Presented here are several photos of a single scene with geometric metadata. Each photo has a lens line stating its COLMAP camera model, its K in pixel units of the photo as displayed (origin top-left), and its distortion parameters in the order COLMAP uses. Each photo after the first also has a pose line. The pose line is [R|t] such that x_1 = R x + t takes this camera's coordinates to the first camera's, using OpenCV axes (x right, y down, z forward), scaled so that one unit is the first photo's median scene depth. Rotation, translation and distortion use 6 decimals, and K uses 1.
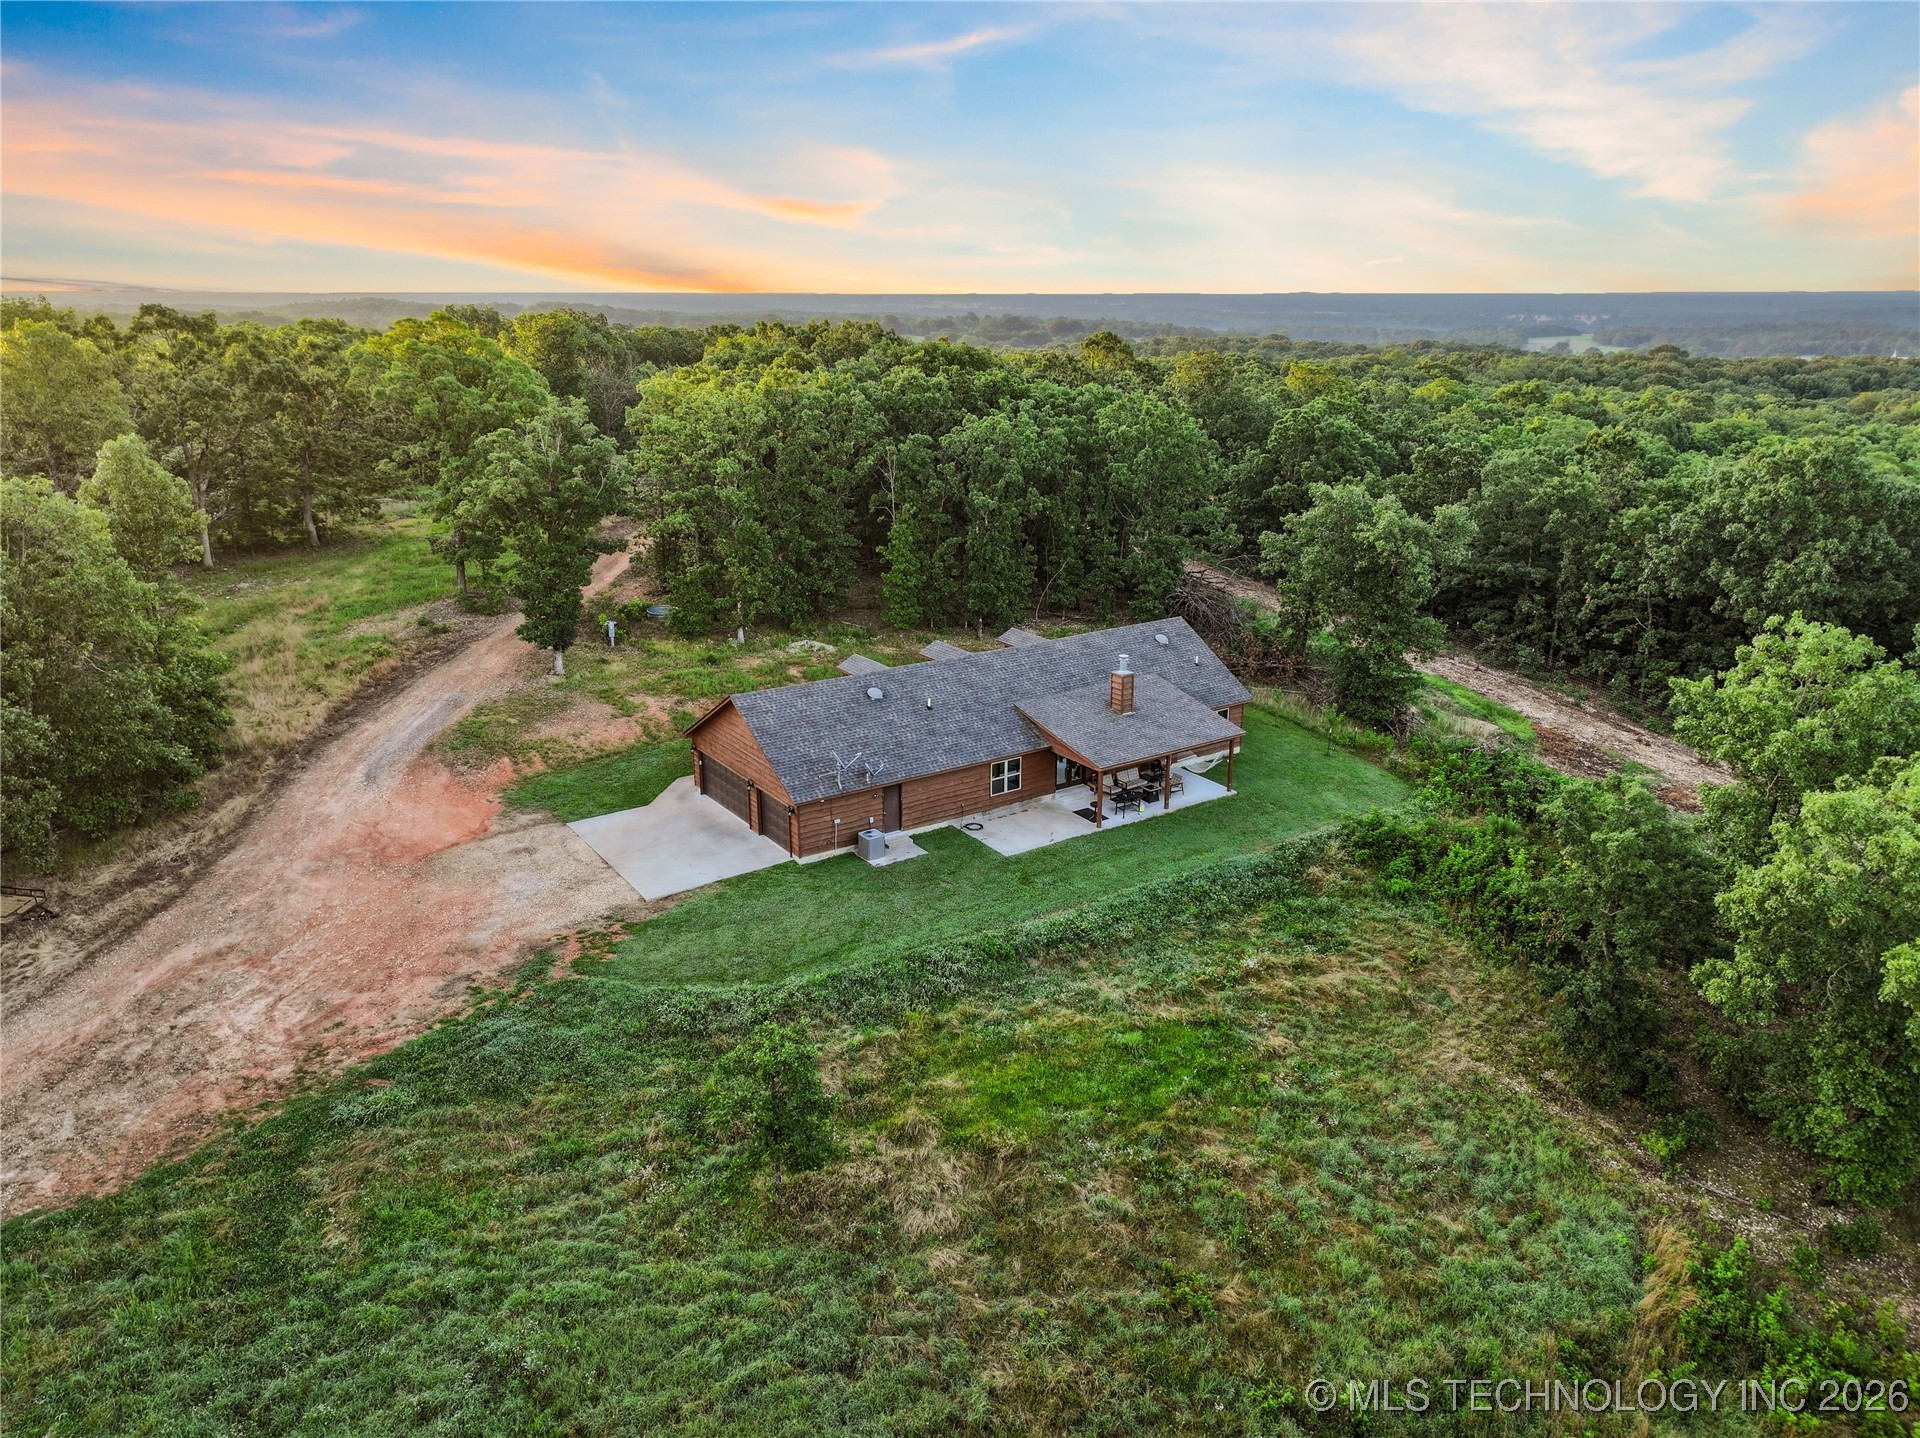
lens RADIAL K [[1356.2, 0, 951.3], [0, 1356.2, 715.1], [0, 0, 1]] dist [-0.012914, 0.029229]
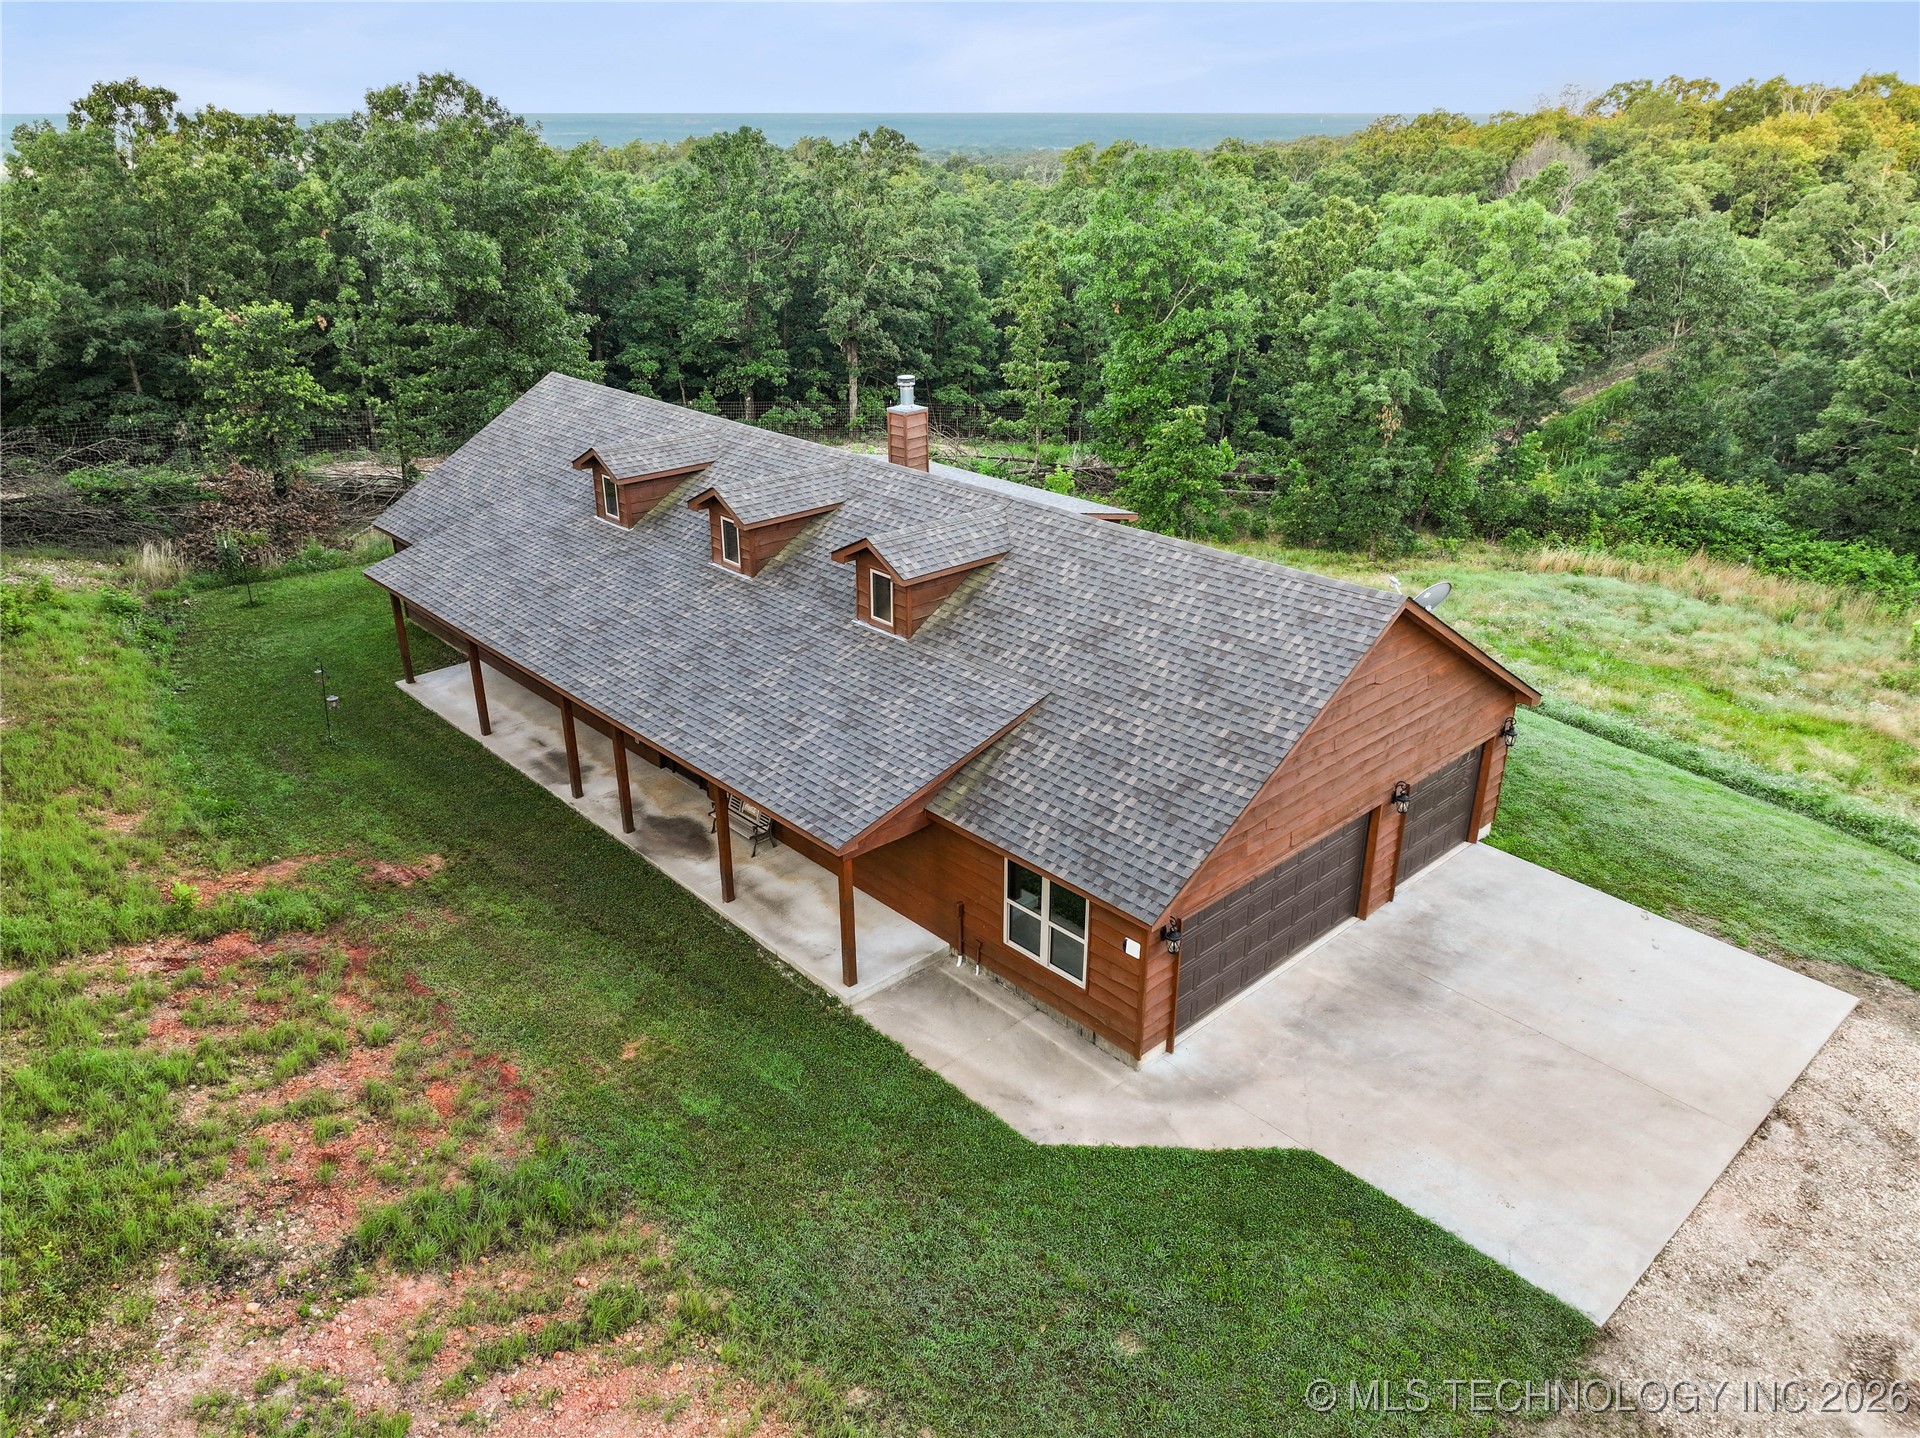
lens RADIAL K [[1356.2, 0, 962.4], [0, 1356.2, 715.8], [0, 0, 1]] dist [-0.012914, 0.029229]
pose [[-0.152395, -0.404763, 0.901633, -0.456158], [0.301358, 0.849813, 0.432436, -0.168380], [-0.941254, 0.337615, -0.007528, 1.089644]]
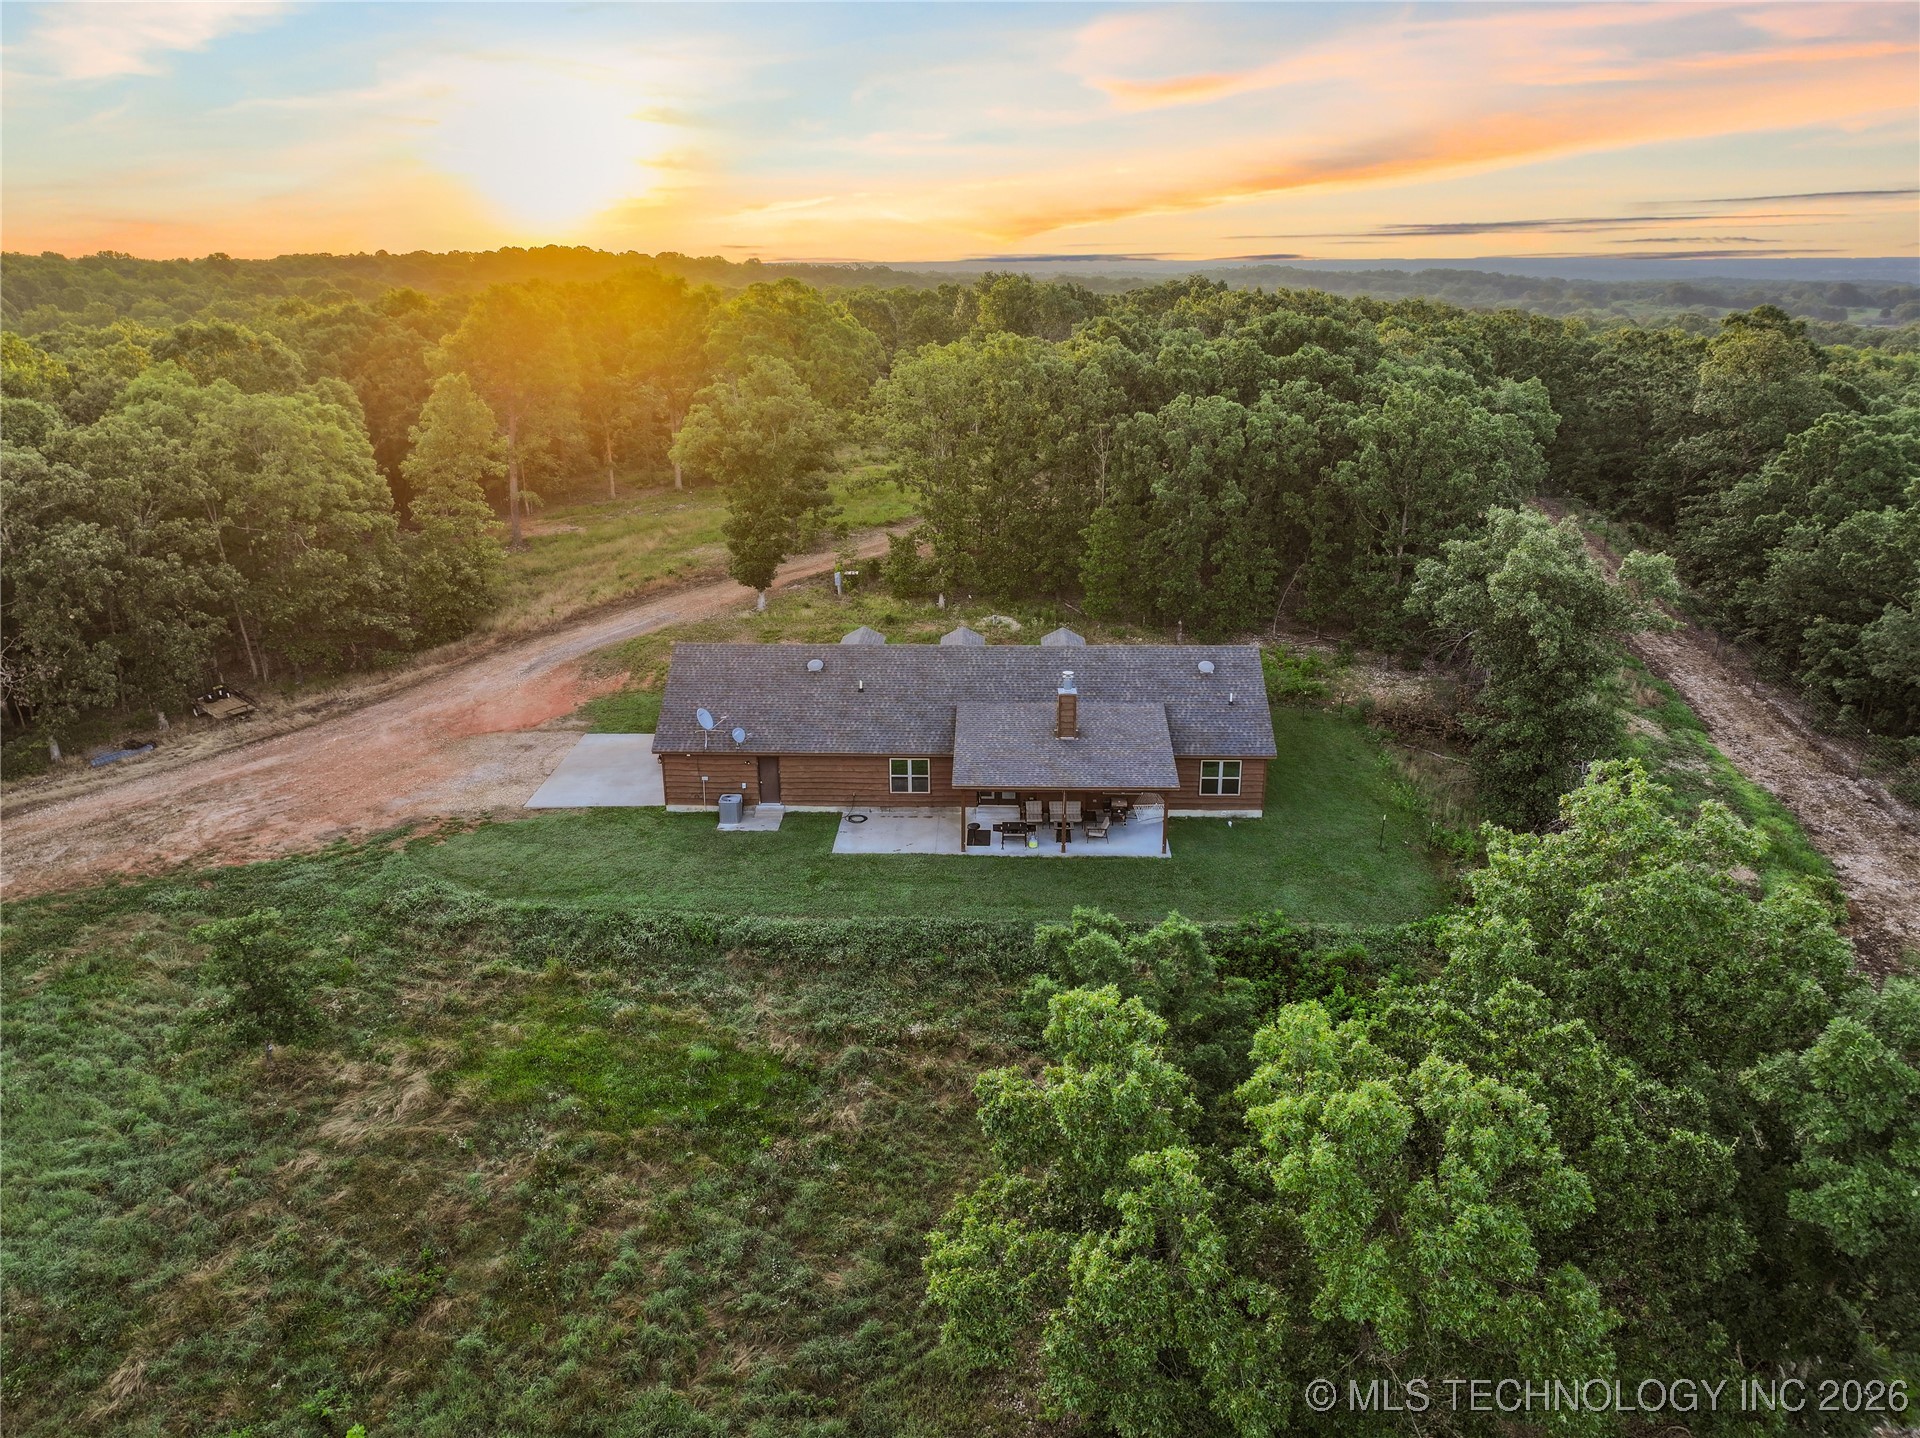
lens RADIAL K [[1356.2, 0, 955.0], [0, 1356.2, 725.5], [0, 0, 1]] dist [-0.012914, 0.029229]
pose [[0.808850, 0.190728, -0.556223, 0.604393], [-0.173013, 0.981255, 0.084879, -0.077401], [0.561986, 0.027579, 0.826687, 0.246319]]
